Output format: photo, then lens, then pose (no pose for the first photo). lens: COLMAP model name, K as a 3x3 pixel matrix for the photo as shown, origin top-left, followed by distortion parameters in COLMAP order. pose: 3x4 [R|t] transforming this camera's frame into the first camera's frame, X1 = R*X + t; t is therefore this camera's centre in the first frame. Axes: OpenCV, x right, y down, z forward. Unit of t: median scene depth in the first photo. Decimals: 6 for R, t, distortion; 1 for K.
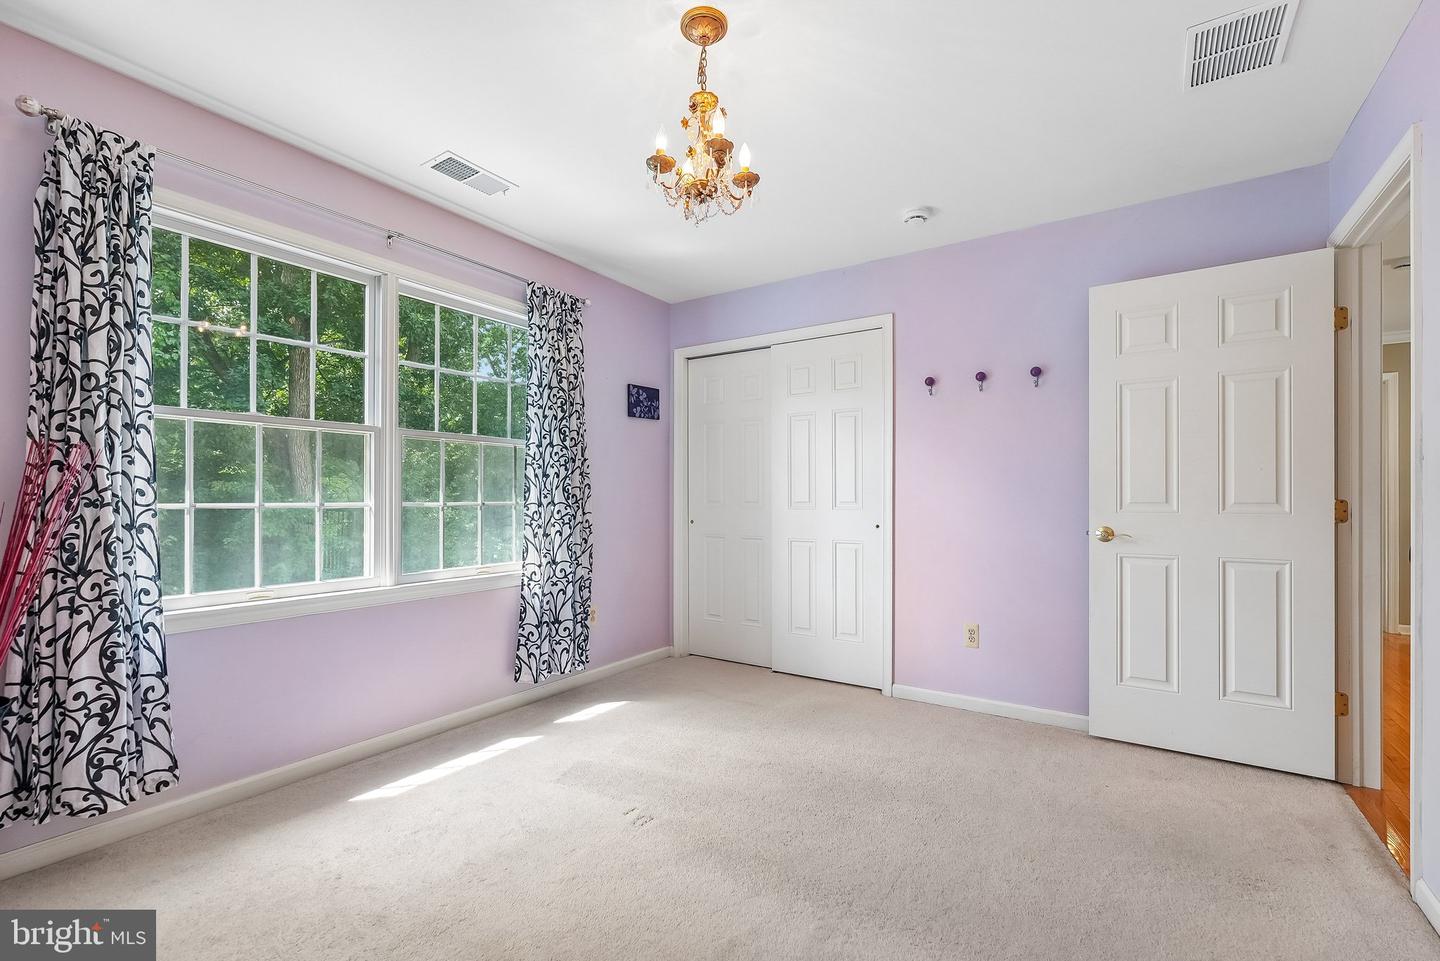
lens RADIAL K [[624.8, 0, 720.7], [0, 624.8, 487.9], [0, 0, 1]] dist [0.003473, -0.000804]
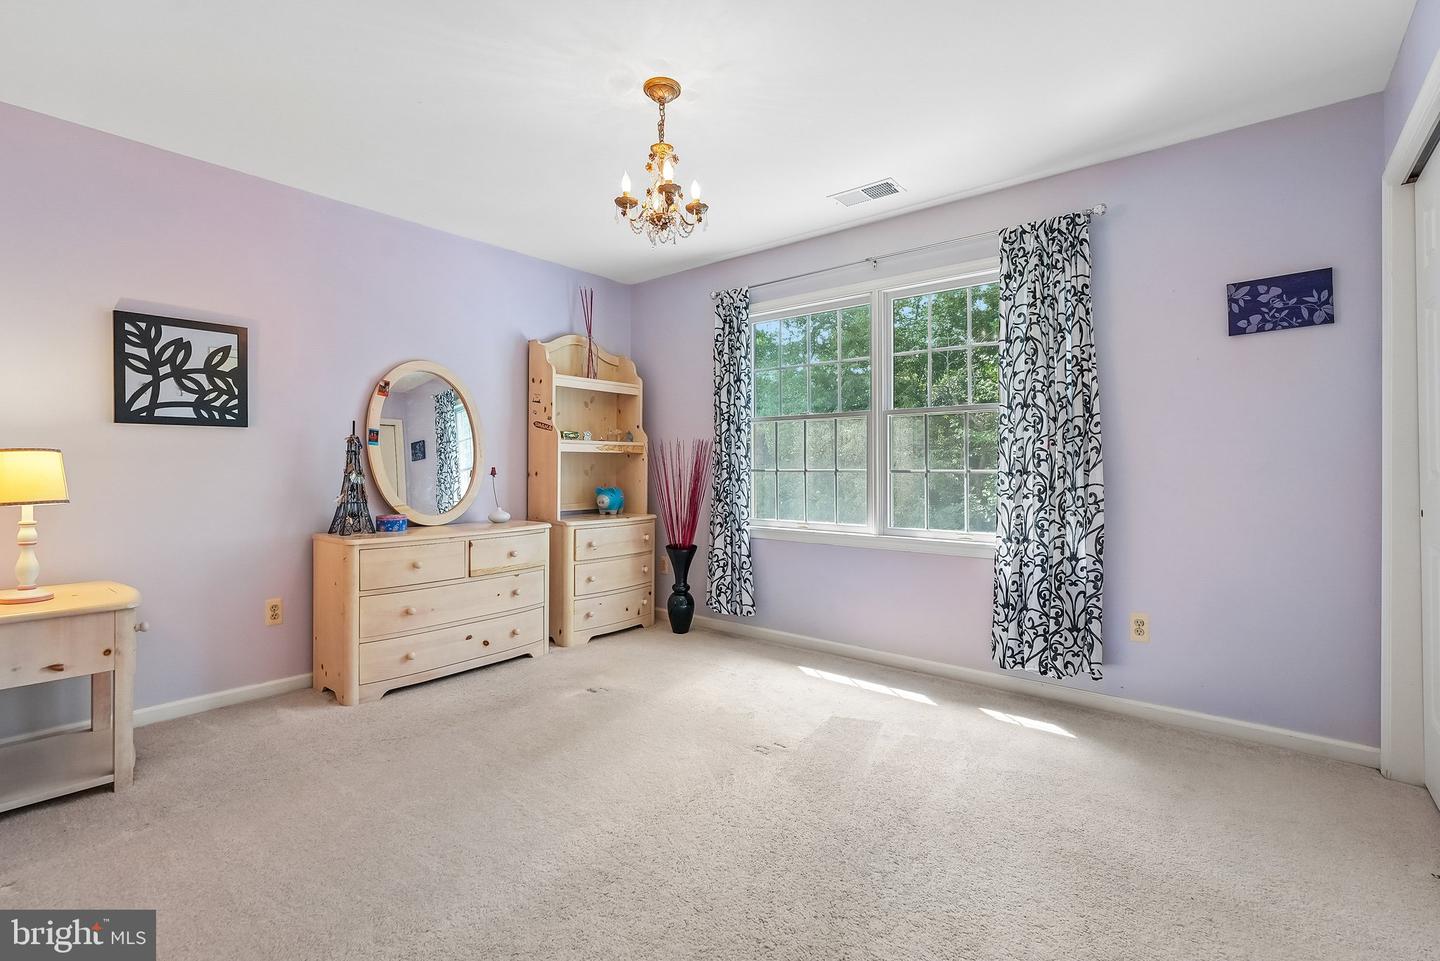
lens RADIAL K [[646.0, 0, 716.2], [0, 646.0, 456.2], [0, 0, 1]] dist [0.001942, 0.000219]
pose [[-0.093297, -0.015274, -0.995521, 0.803409], [0.018075, 0.999692, -0.017032, 0.013445], [0.995474, -0.019583, -0.092992, 0.785748]]
